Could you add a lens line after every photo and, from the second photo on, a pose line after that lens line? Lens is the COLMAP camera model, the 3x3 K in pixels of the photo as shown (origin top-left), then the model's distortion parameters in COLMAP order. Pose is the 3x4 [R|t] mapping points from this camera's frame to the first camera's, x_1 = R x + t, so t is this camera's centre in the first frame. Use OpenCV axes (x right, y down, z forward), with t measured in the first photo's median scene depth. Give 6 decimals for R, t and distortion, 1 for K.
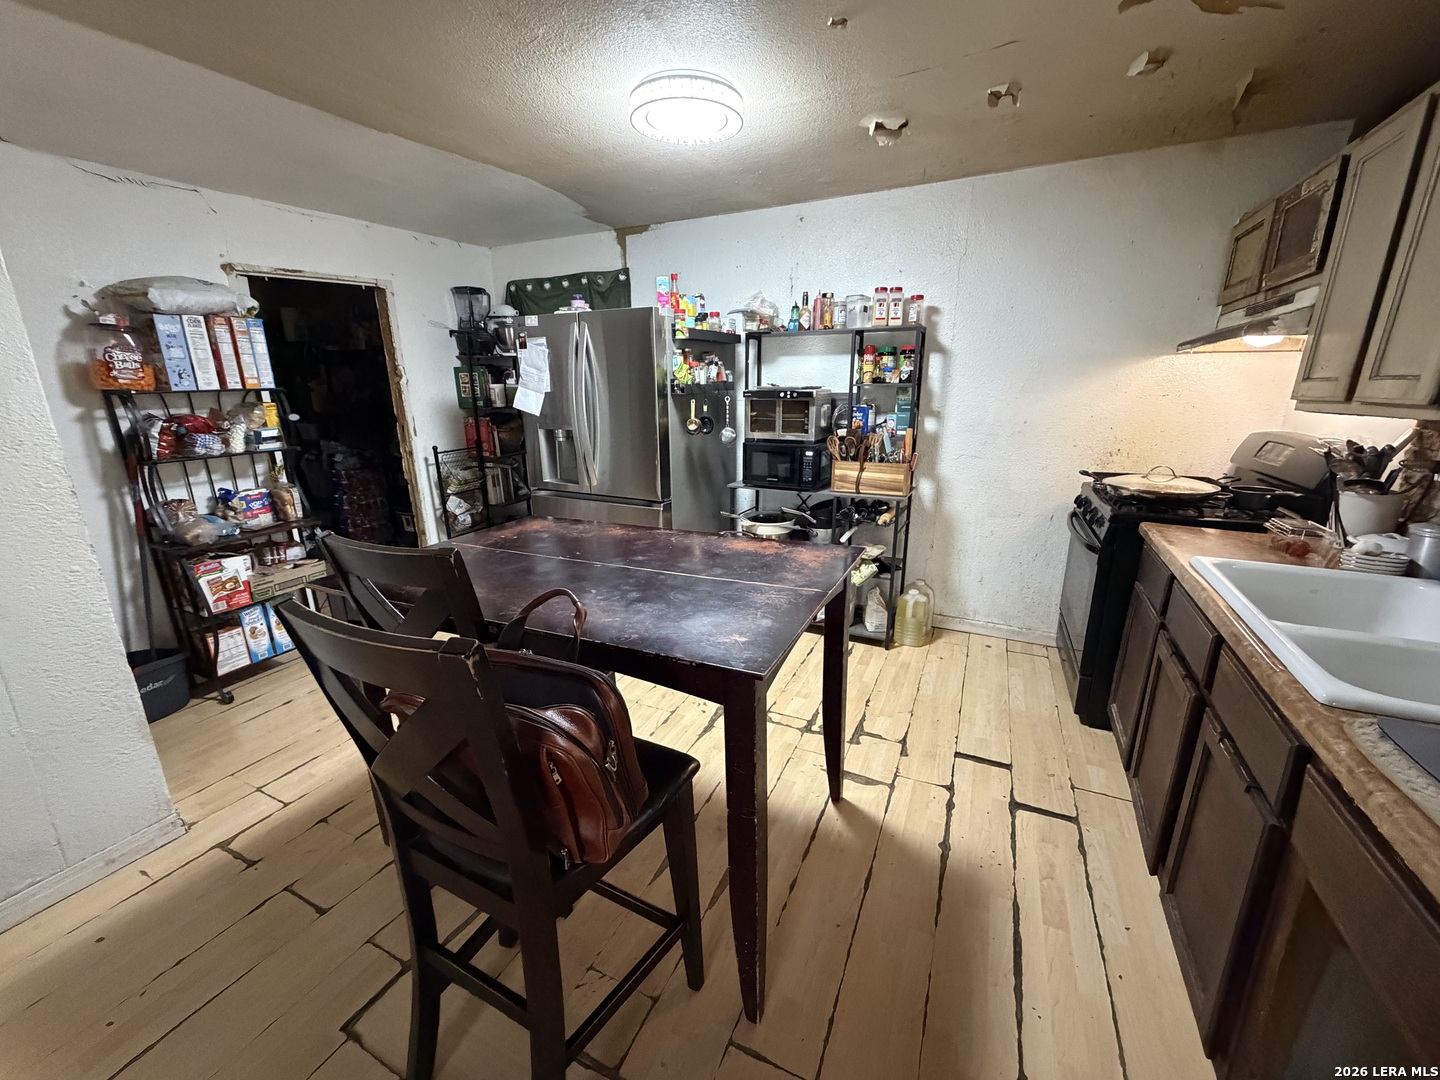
lens RADIAL K [[569.9, 0, 716.8], [0, 569.9, 542.3], [0, 0, 1]] dist [-0.001584, 0.000221]
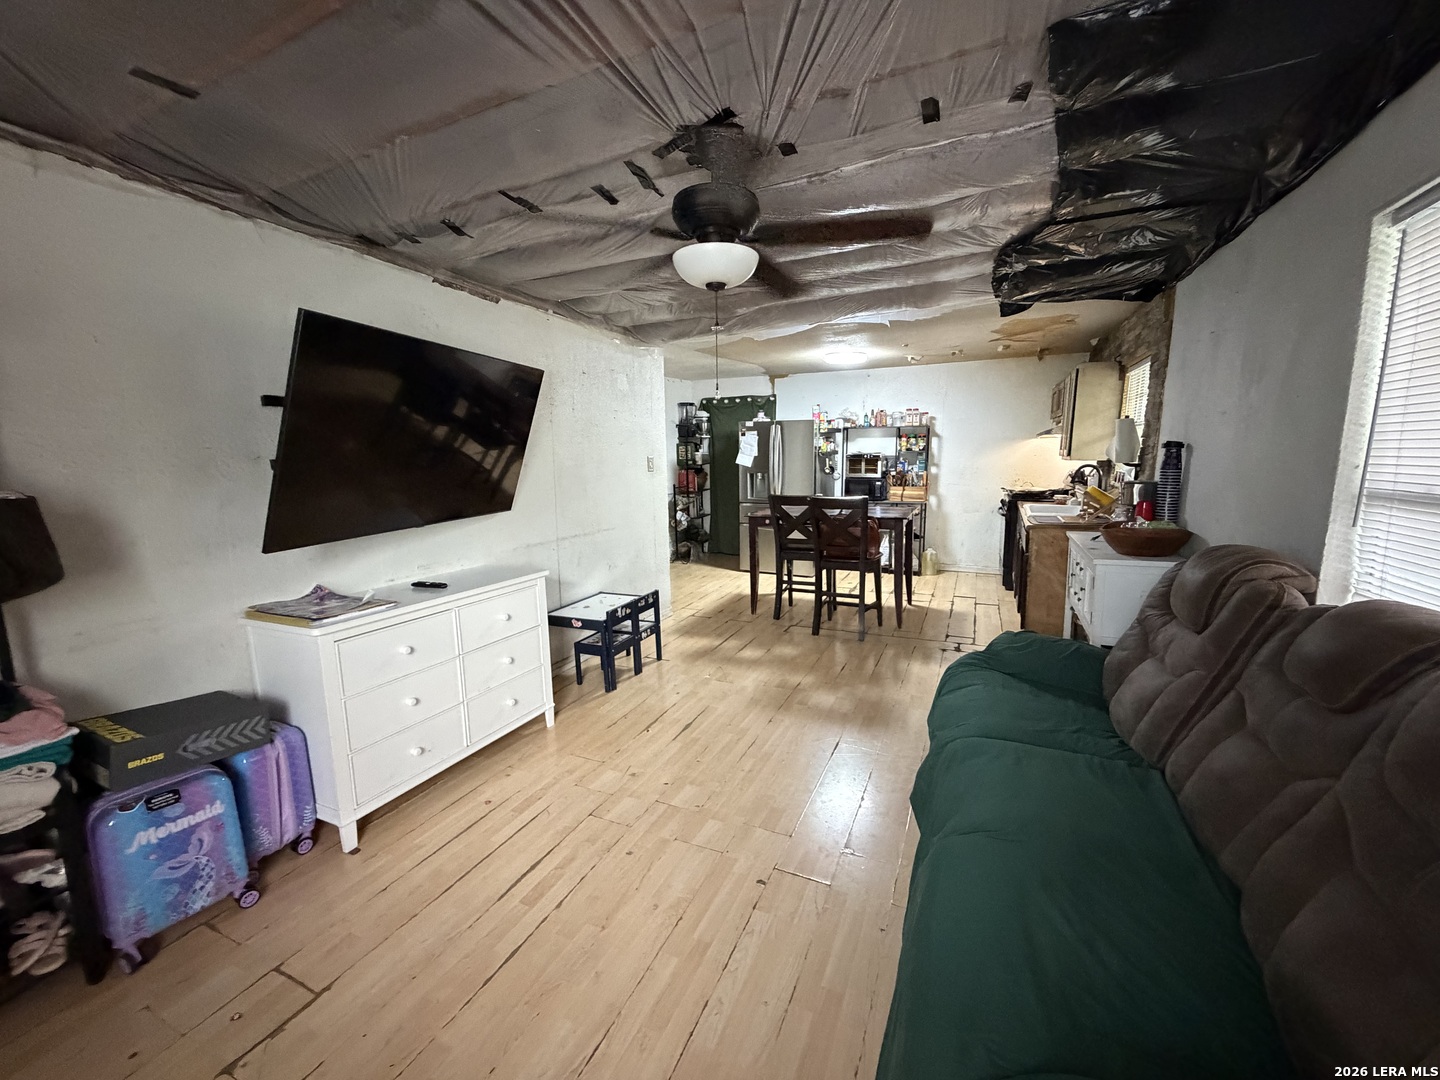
lens RADIAL K [[569.9, 0, 720.0], [0, 569.9, 540.4], [0, 0, 1]] dist [-0.001584, 0.000221]
pose [[0.999797, -0.008407, 0.018325, -0.464688], [0.010467, 0.993263, -0.115405, 0.292777], [-0.017231, 0.115574, 0.993149, -1.068481]]
